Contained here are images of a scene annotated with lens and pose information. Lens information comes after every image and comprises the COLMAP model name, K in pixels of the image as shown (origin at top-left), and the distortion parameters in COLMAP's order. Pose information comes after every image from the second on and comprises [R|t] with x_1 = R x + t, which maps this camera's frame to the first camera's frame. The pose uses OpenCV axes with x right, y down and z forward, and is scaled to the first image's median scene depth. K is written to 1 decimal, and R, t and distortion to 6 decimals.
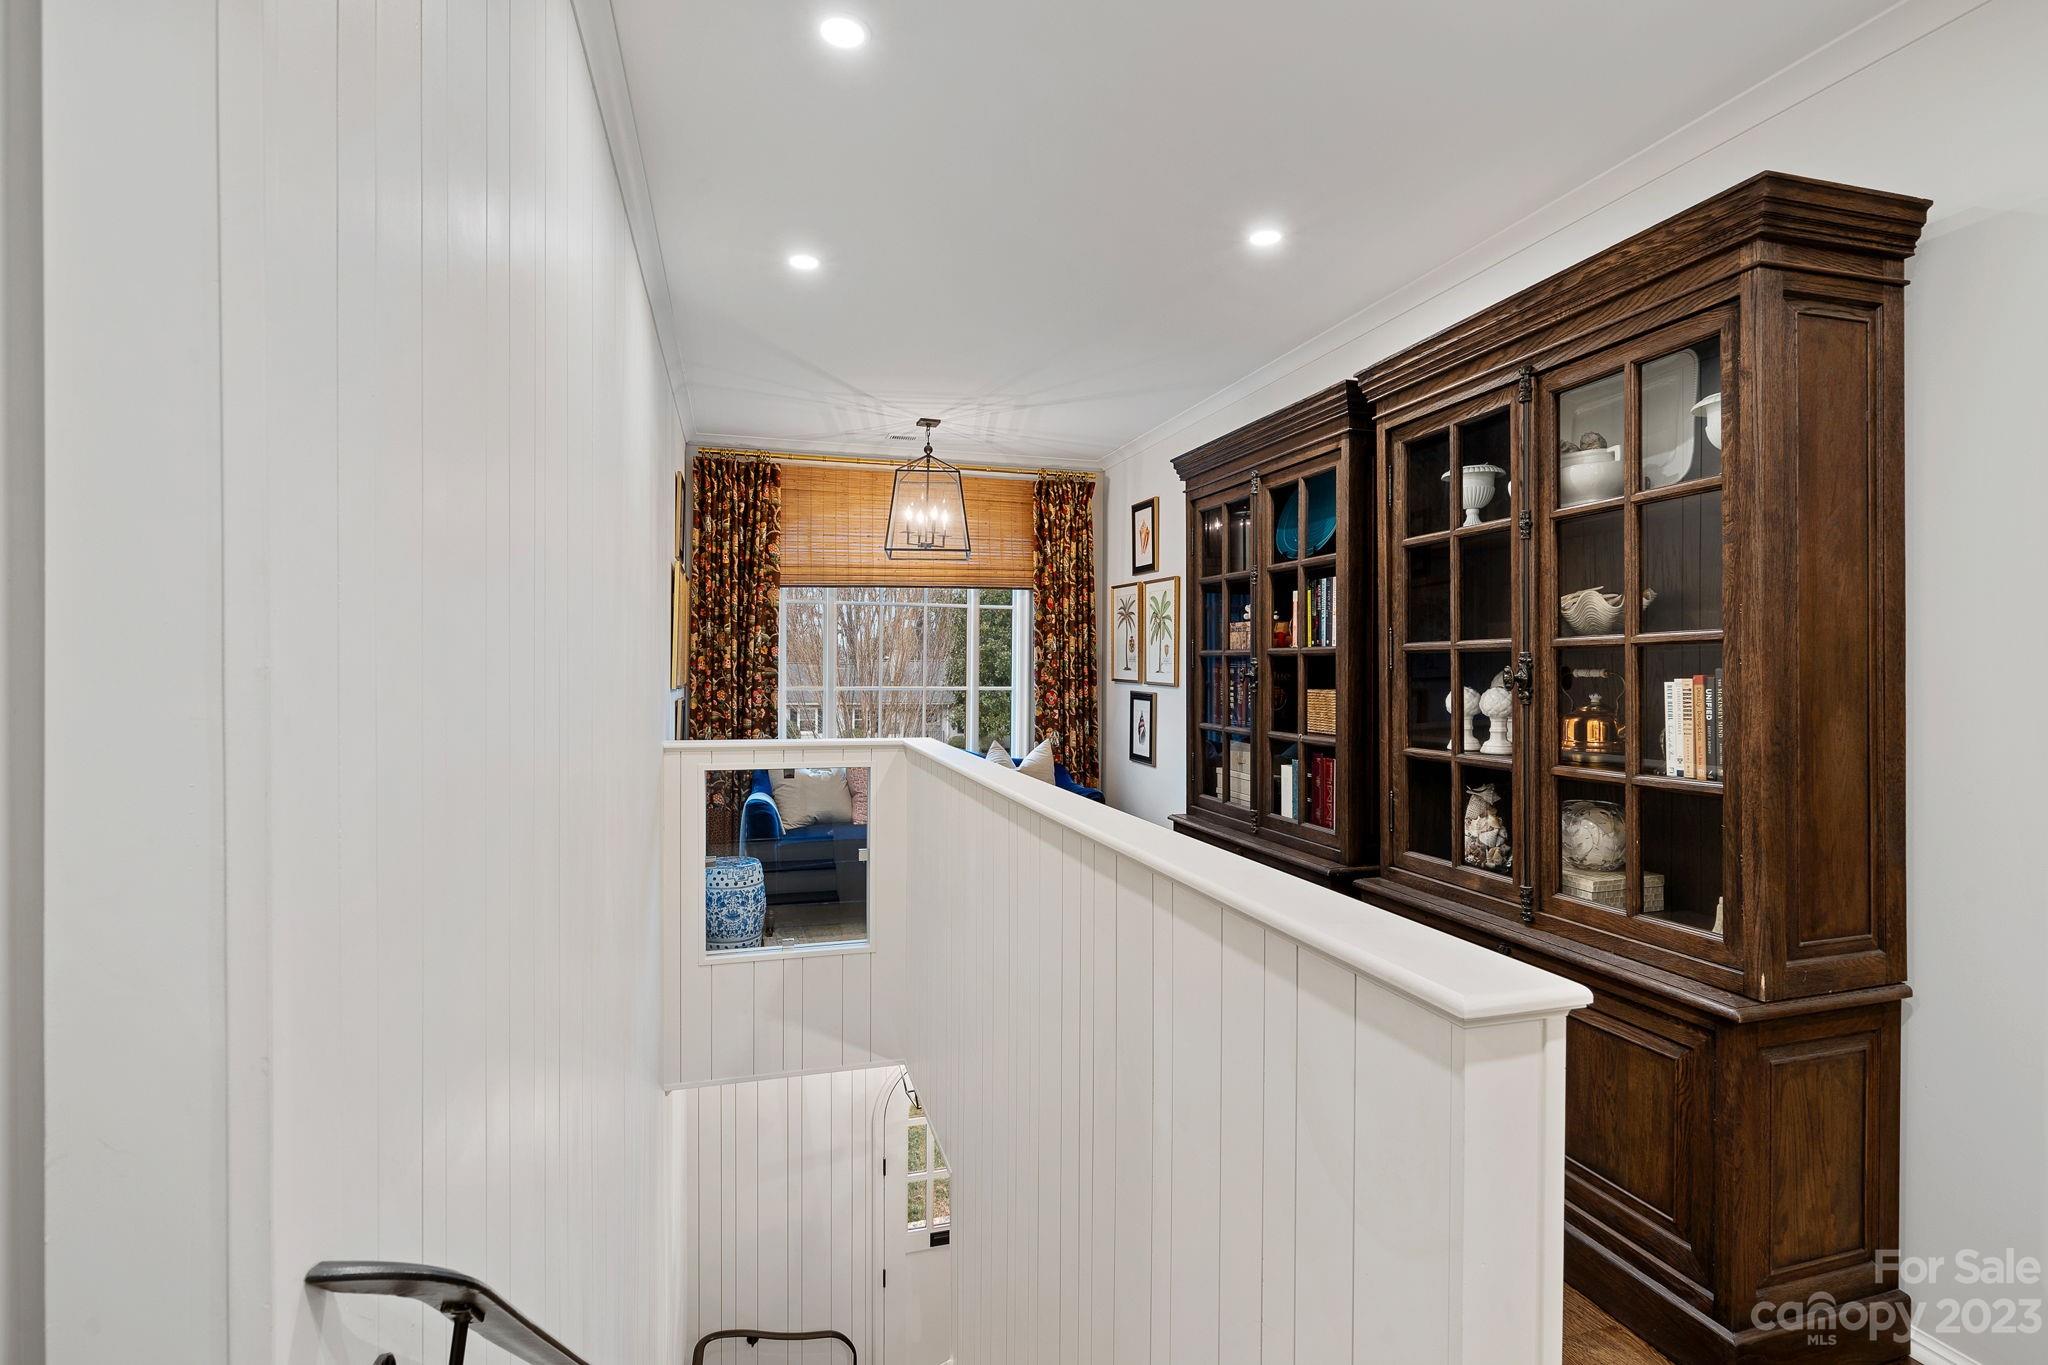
lens RADIAL K [[935.6, 0, 1020.3], [0, 935.6, 675.3], [0, 0, 1]] dist [0.000131, -0.000030]
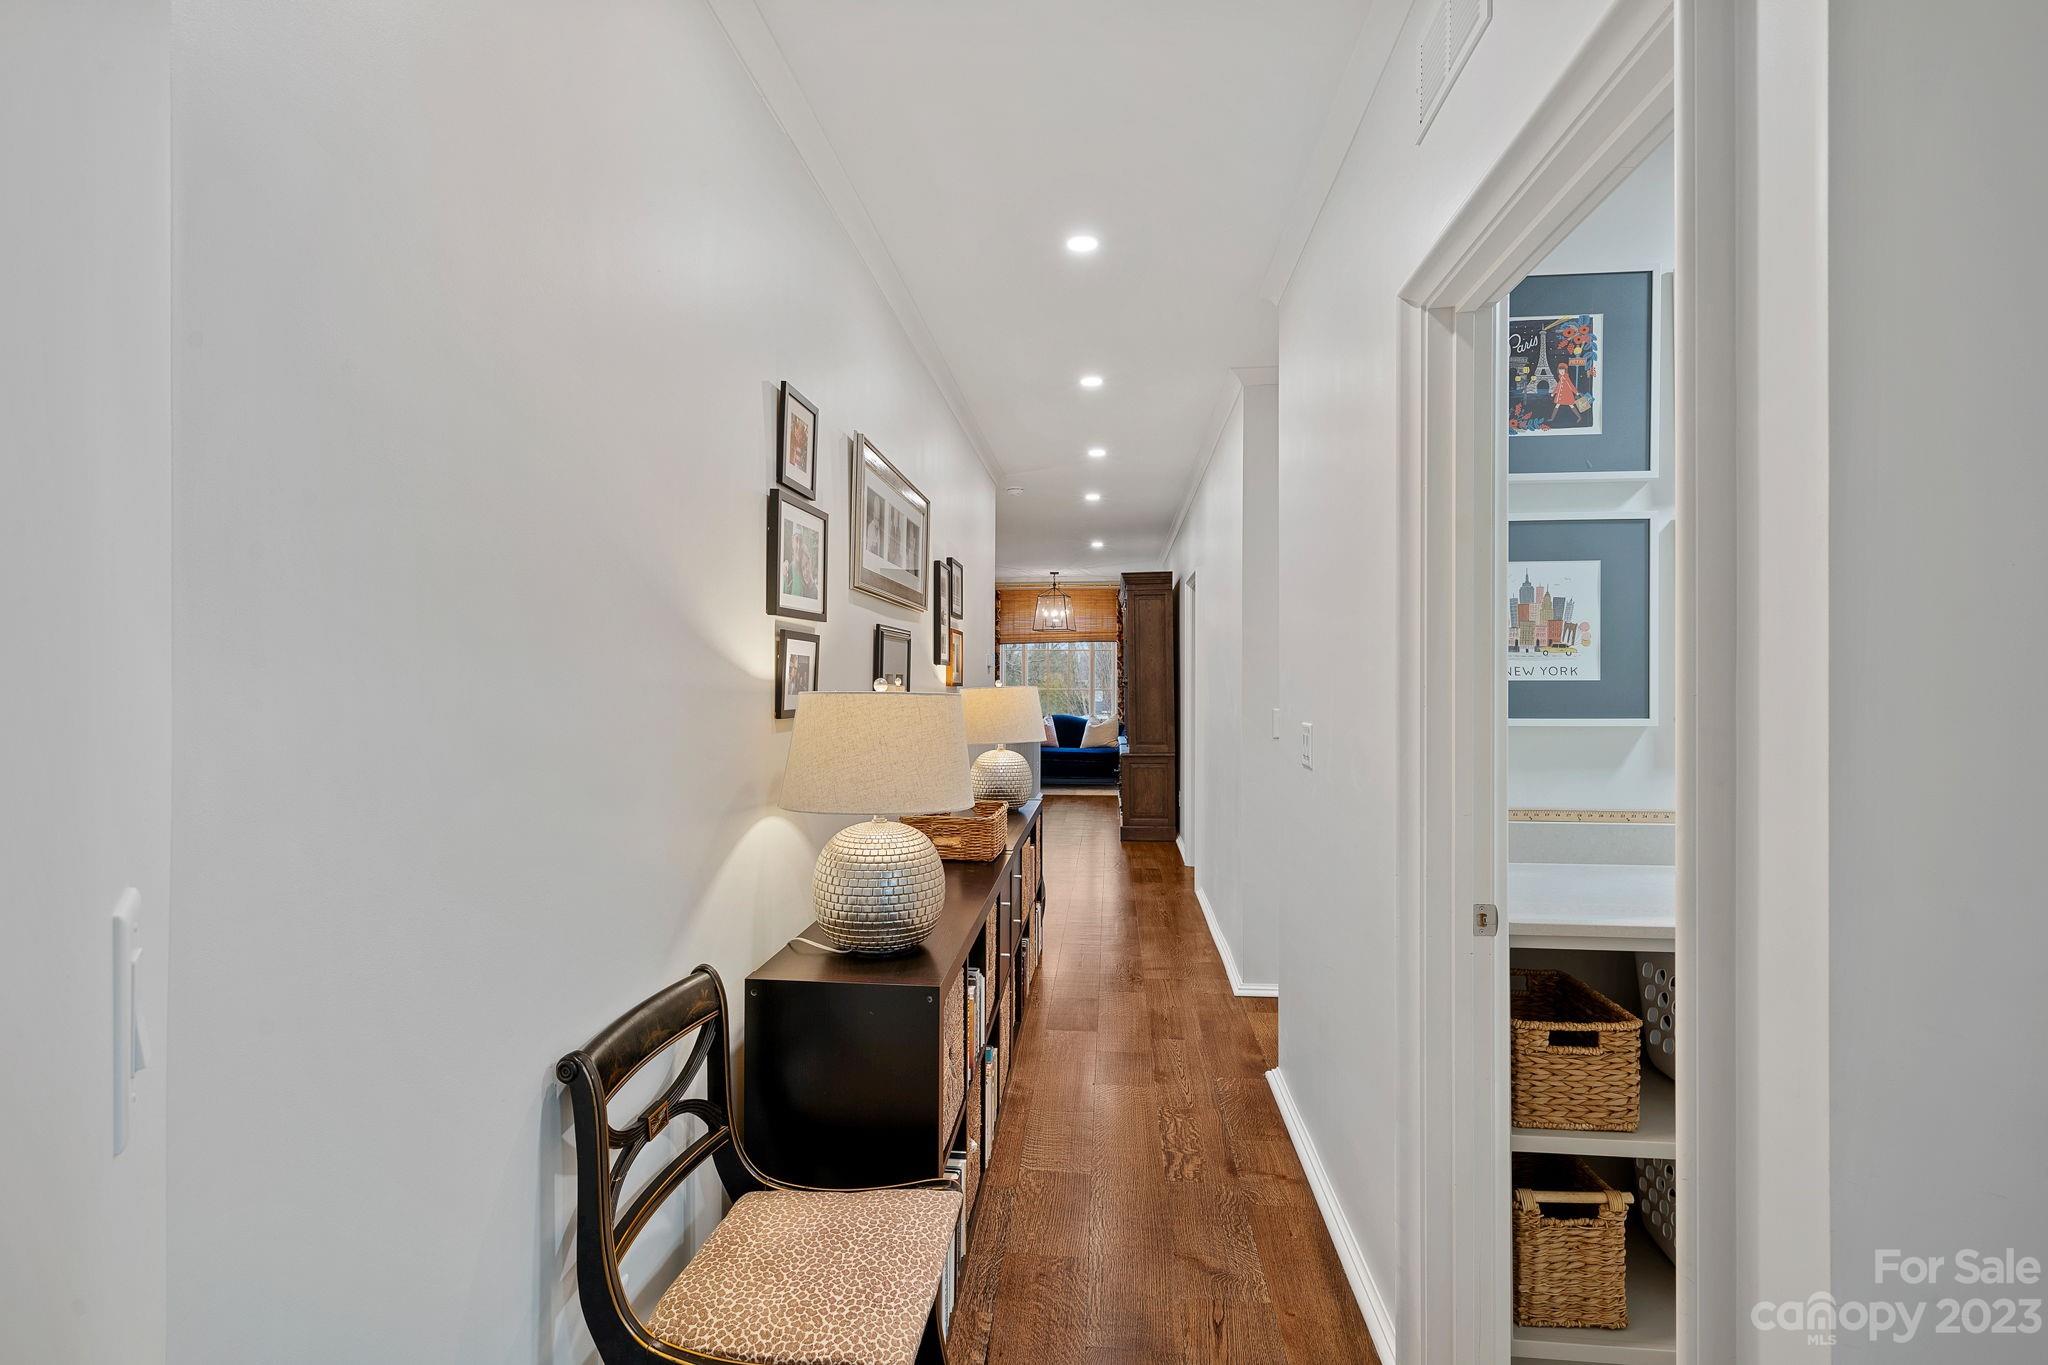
lens RADIAL K [[935.6, 0, 1025.4], [0, 935.6, 682.3], [0, 0, 1]] dist [0.000131, -0.000030]
pose [[0.932350, -0.000050, -0.361558, 0.584399], [-0.000436, 0.999999, -0.001261, 0.002676], [0.361558, 0.001334, 0.932349, -1.038845]]
